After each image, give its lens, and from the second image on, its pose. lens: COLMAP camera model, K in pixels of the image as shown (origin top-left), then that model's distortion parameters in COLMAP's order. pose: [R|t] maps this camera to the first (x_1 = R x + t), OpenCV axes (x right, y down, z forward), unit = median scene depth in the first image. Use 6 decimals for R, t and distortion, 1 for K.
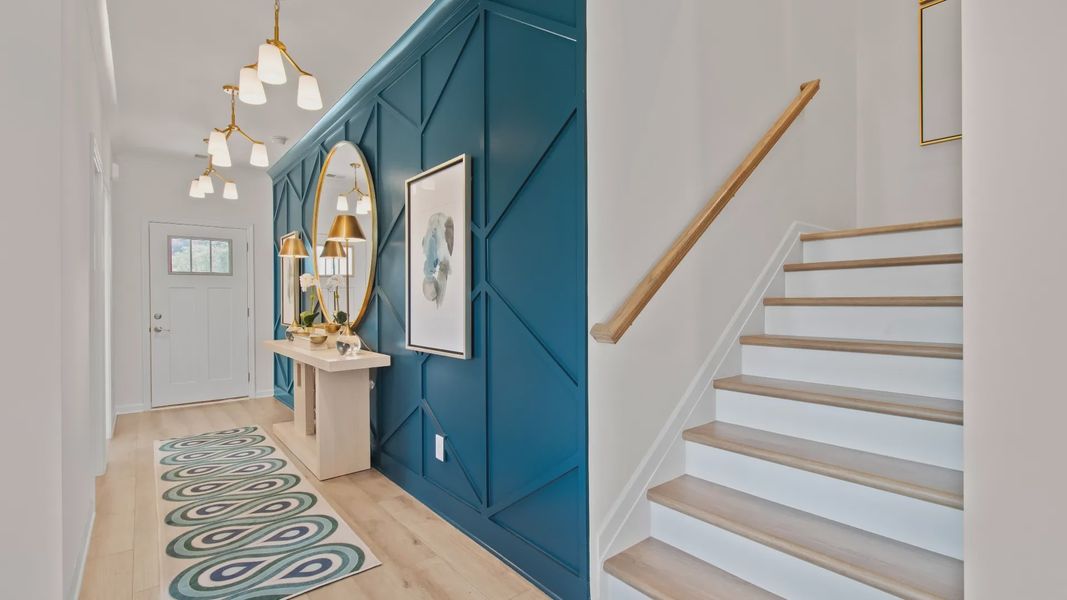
lens RADIAL K [[433.6, 0, 537.1], [0, 433.6, 300.1], [0, 0, 1]] dist [0.000502, -0.000043]
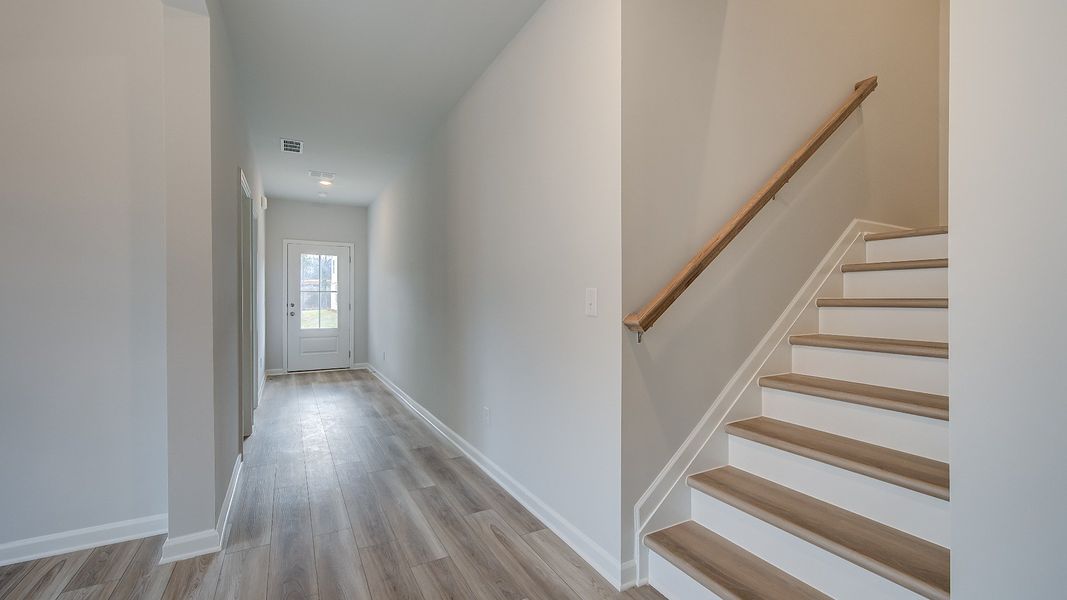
lens RADIAL K [[426.4, 0, 535.6], [0, 426.4, 300.1], [0, 0, 1]] dist [0.002282, -0.000009]
pose [[0.978685, 0.006739, -0.205259, 0.102969], [-0.006170, 0.999975, 0.003413, -0.001115], [0.205277, -0.002074, 0.978702, -0.113896]]
